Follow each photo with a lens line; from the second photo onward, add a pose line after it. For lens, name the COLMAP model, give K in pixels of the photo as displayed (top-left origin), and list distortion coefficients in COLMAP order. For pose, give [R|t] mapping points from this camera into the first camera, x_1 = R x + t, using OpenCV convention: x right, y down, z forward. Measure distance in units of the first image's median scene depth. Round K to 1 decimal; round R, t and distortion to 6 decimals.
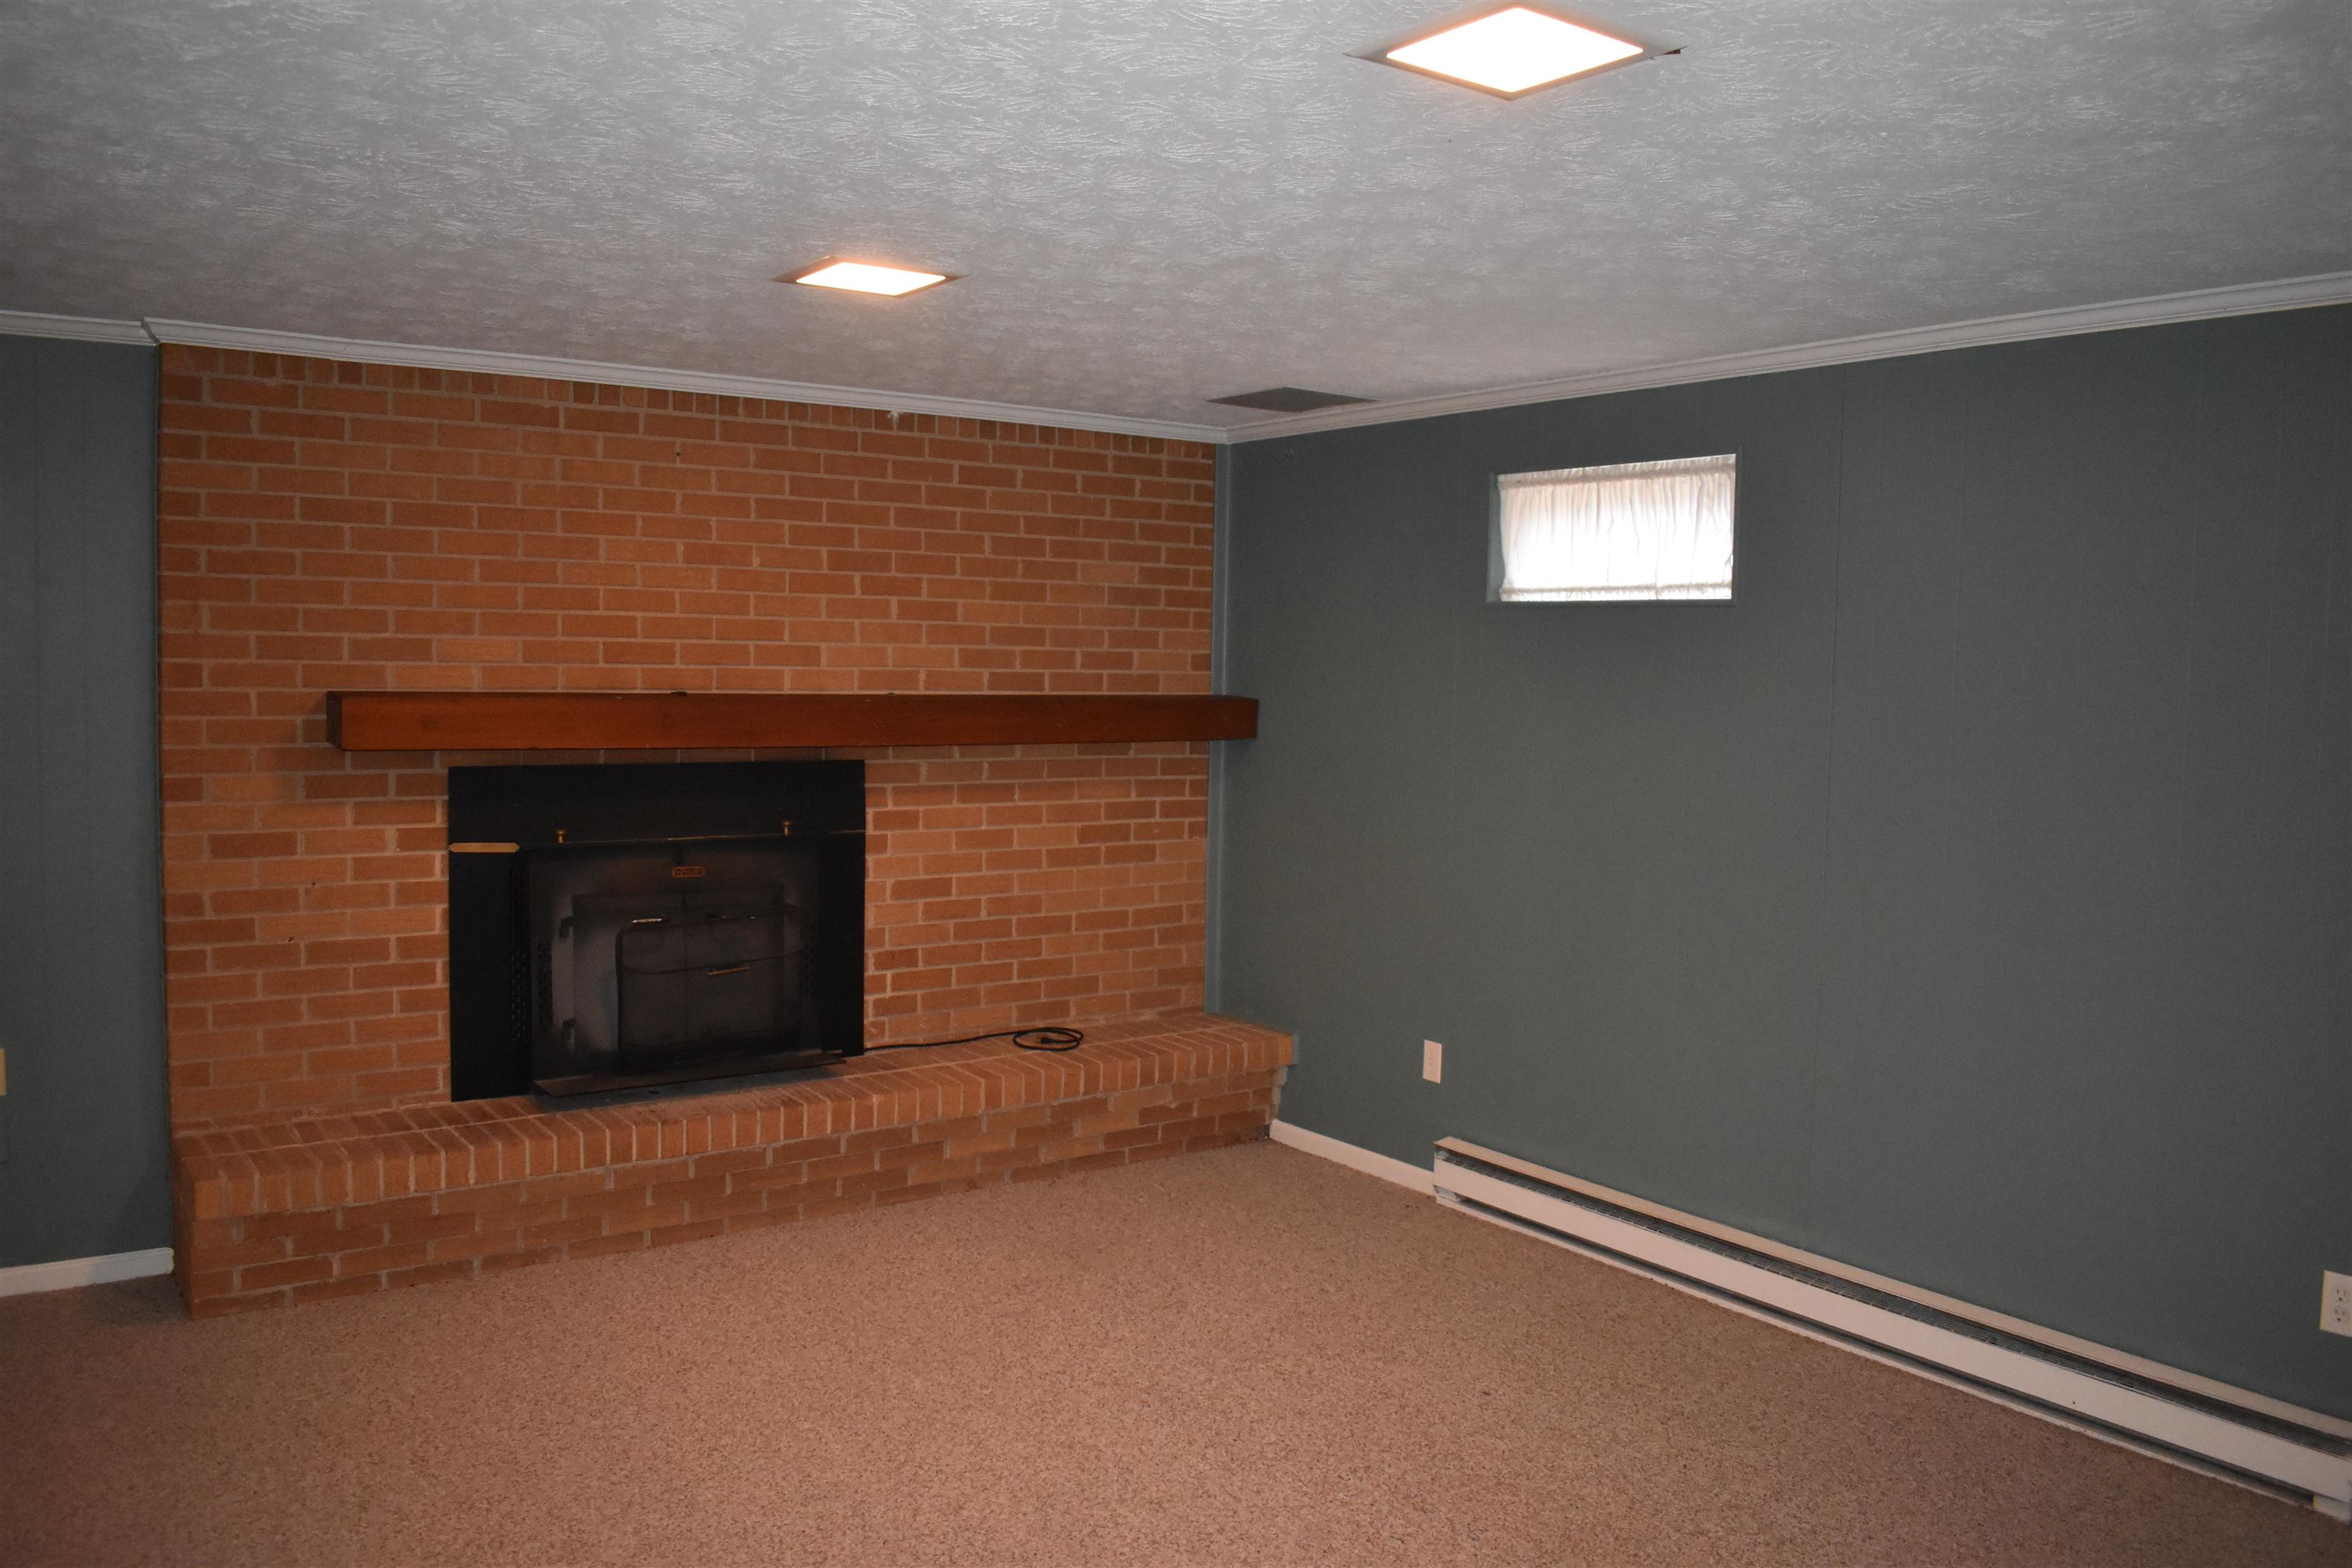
lens RADIAL K [[1823.5, 0, 1177.4], [0, 1823.5, 793.9], [0, 0, 1]] dist [-0.091612, 0.006663]
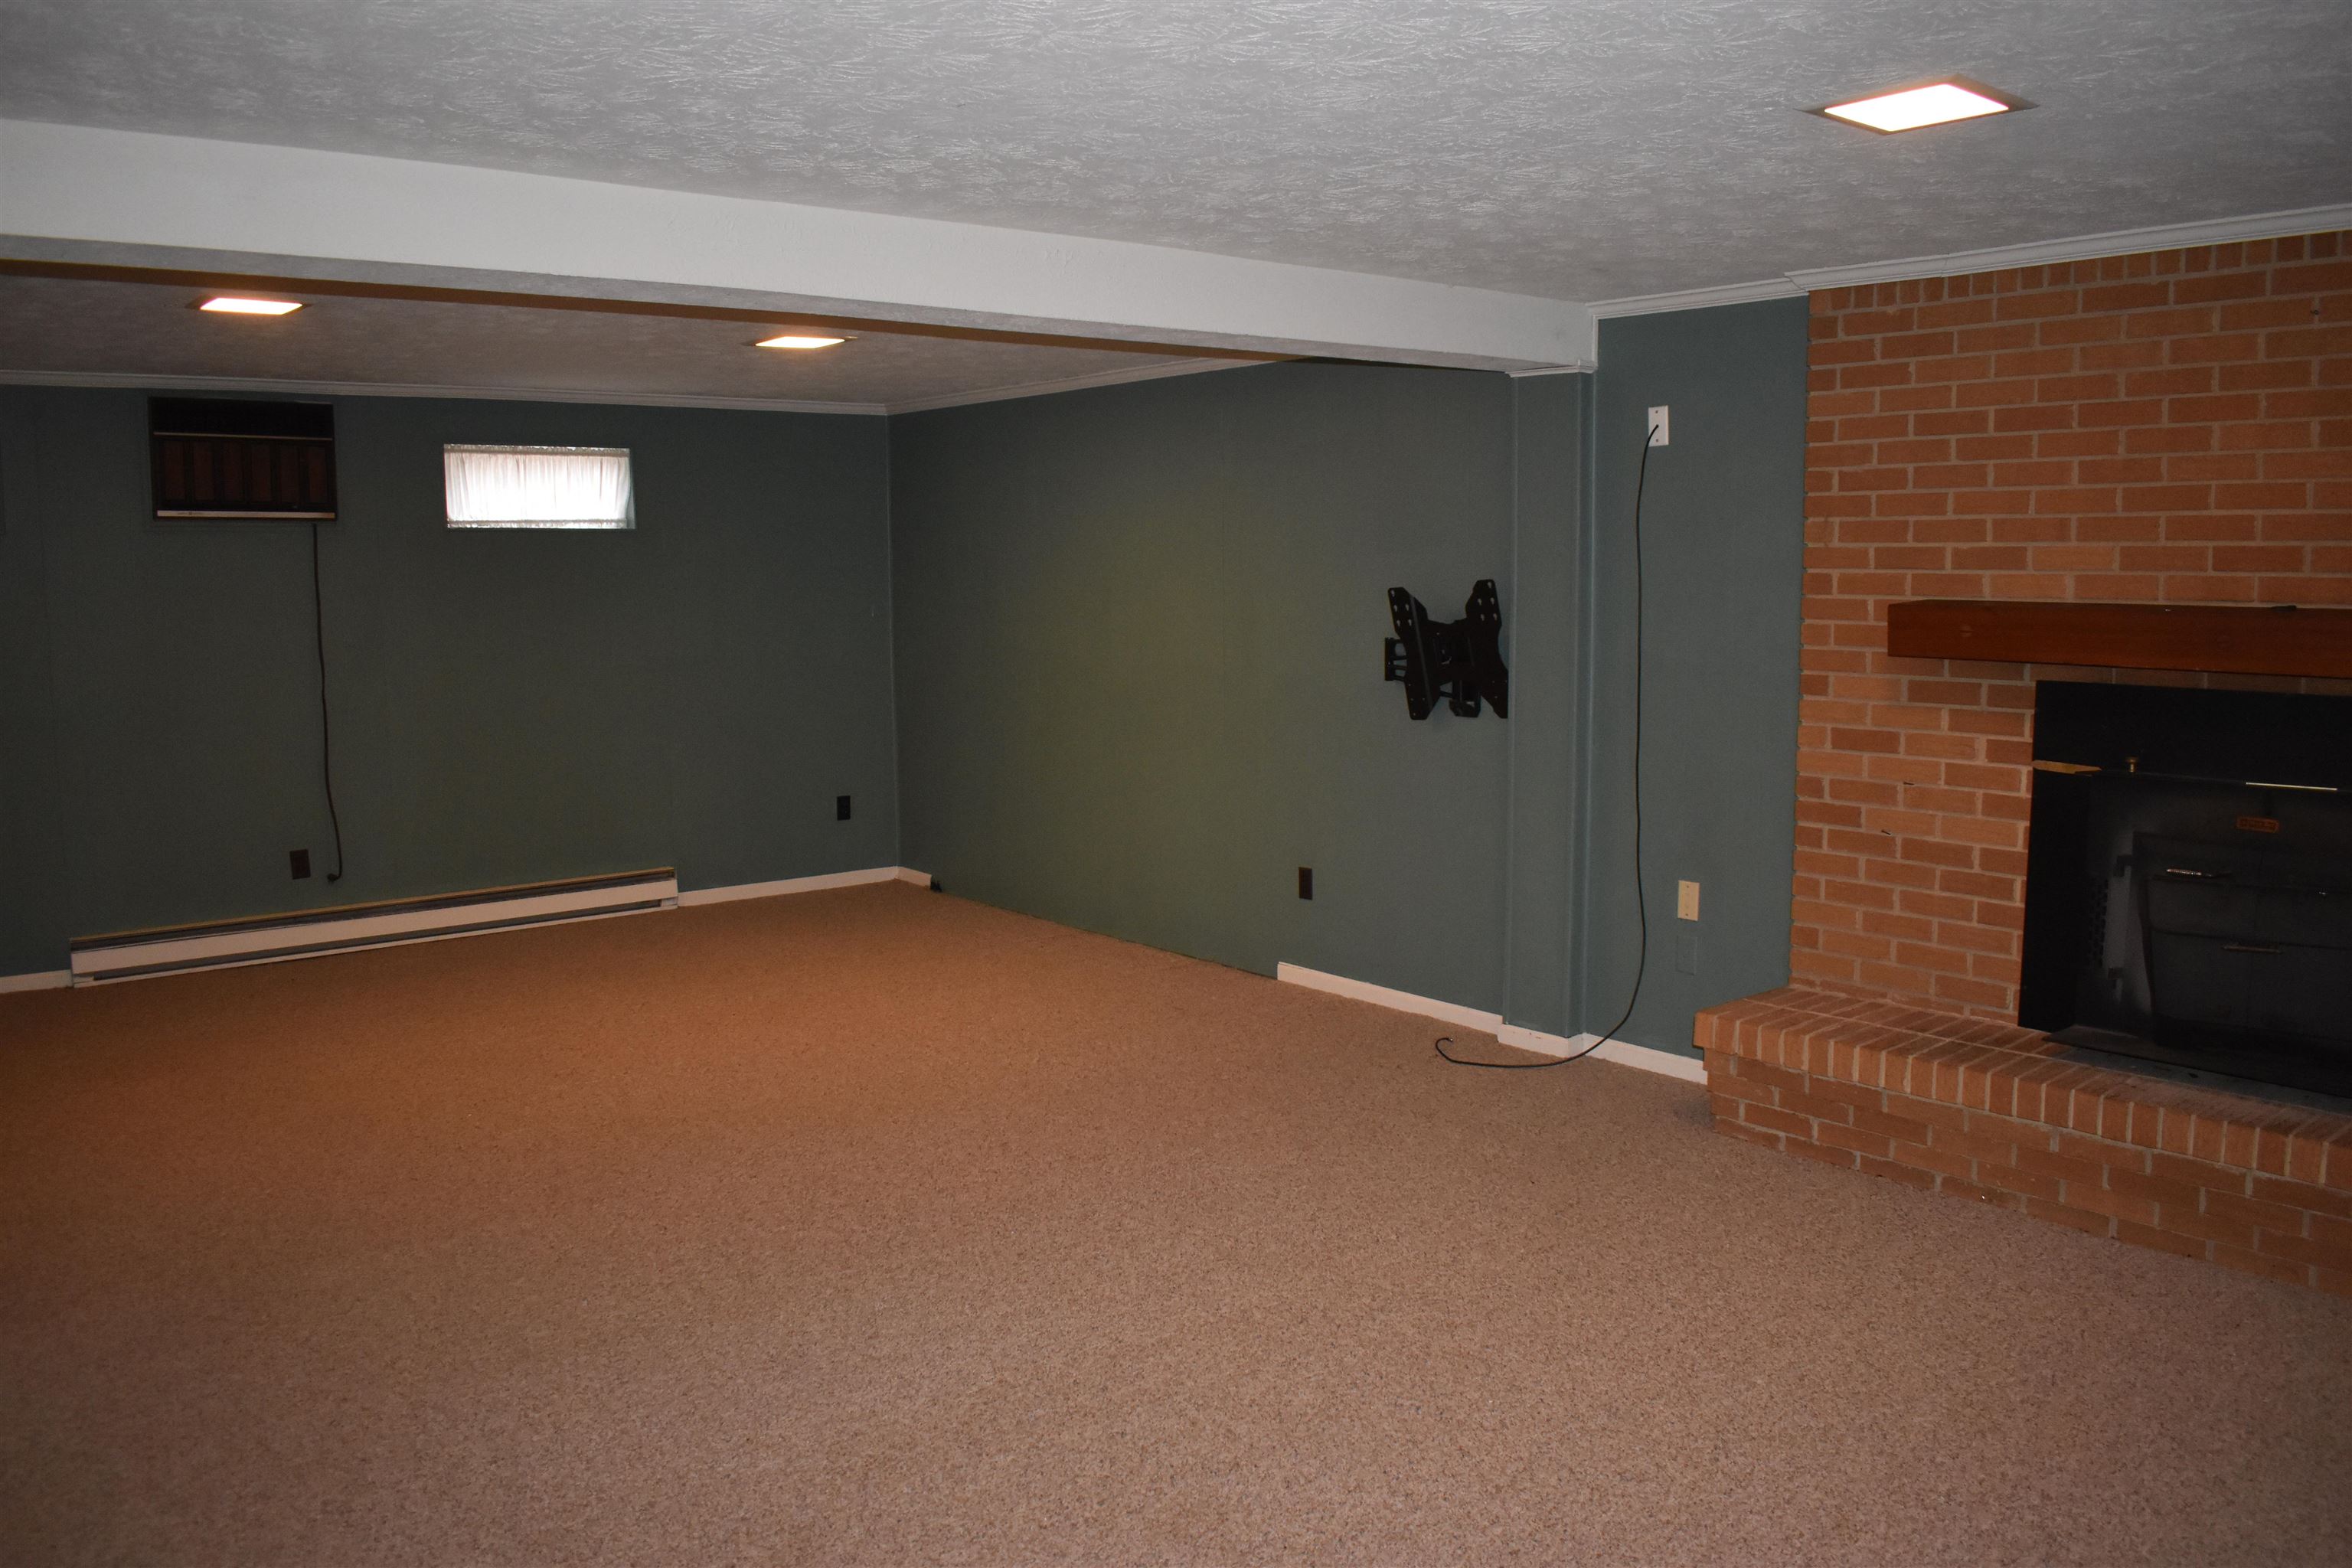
lens RADIAL K [[1845.5, 0, 1192.6], [0, 1845.5, 794.3], [0, 0, 1]] dist [-0.096578, 0.012371]
pose [[0.056667, 0.100015, -0.993371, 0.532905], [-0.065275, 0.993212, 0.096275, -0.017810], [0.996257, 0.059386, 0.062811, 0.489189]]
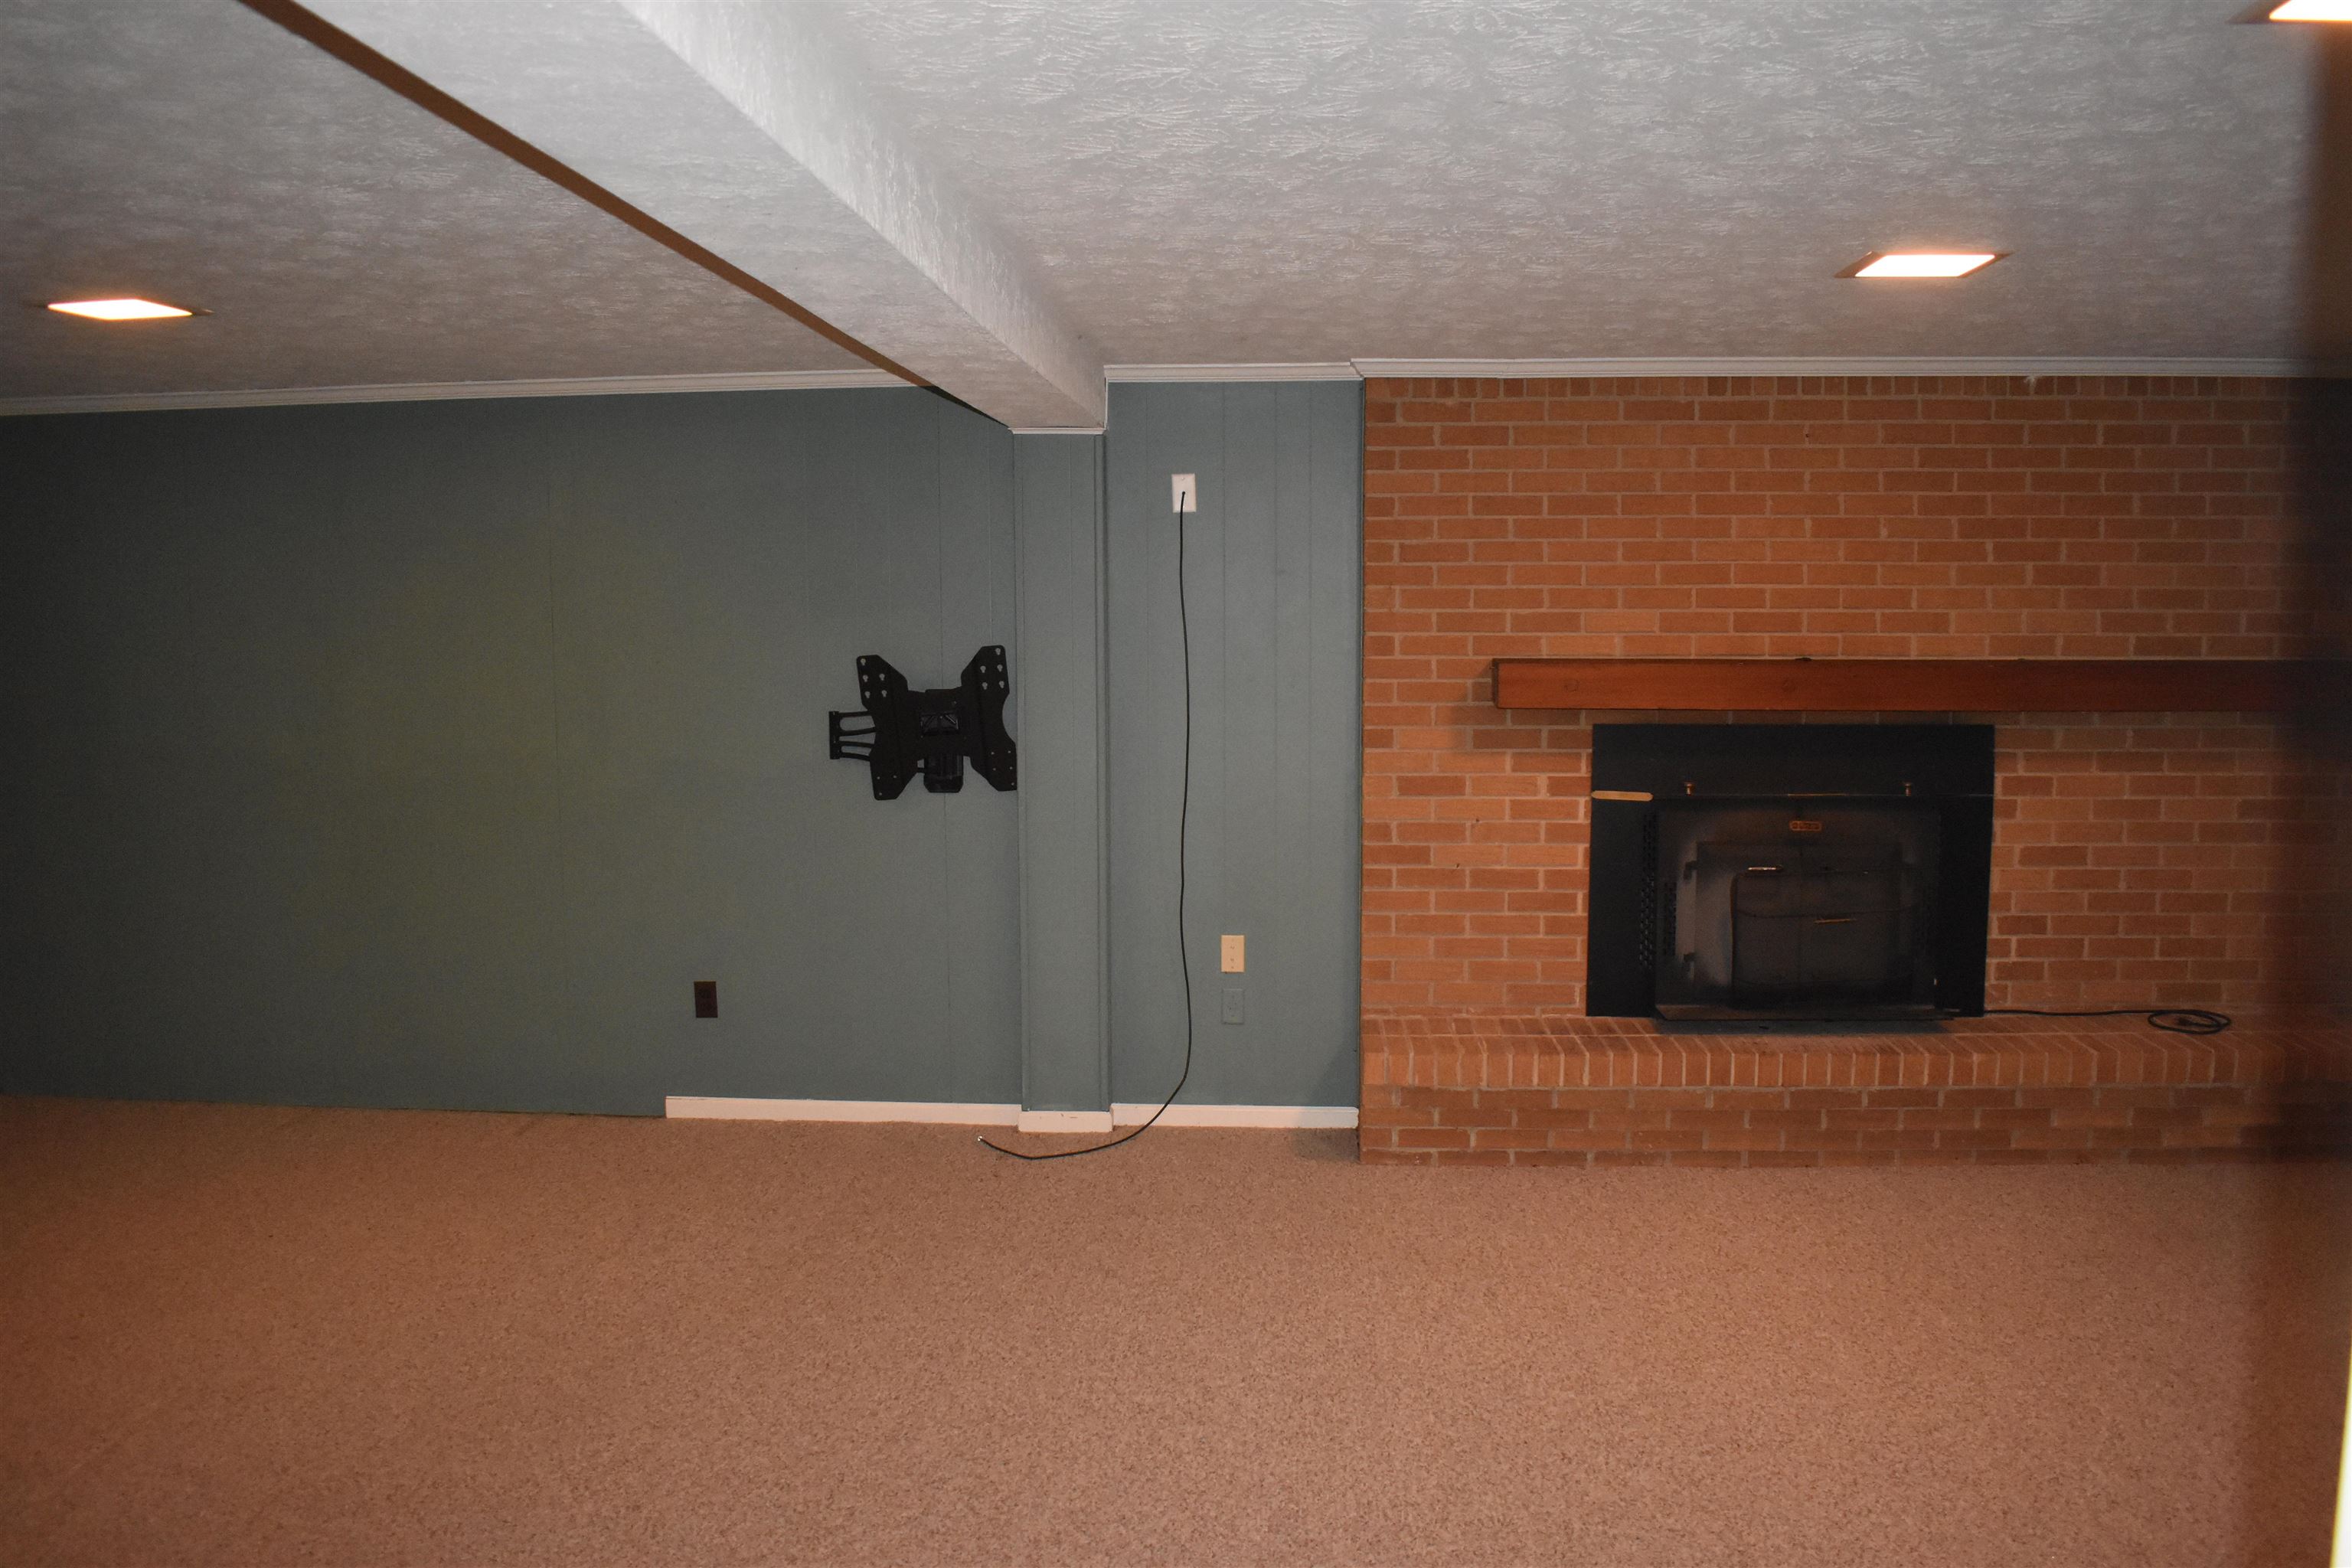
lens RADIAL K [[1845.5, 0, 1192.6], [0, 1845.5, 794.3], [0, 0, 1]] dist [-0.096578, 0.012371]
pose [[0.770533, 0.037469, -0.636298, 0.144555], [-0.025478, 0.999283, 0.027990, 0.003380], [0.636890, -0.005356, 0.770936, -0.066994]]
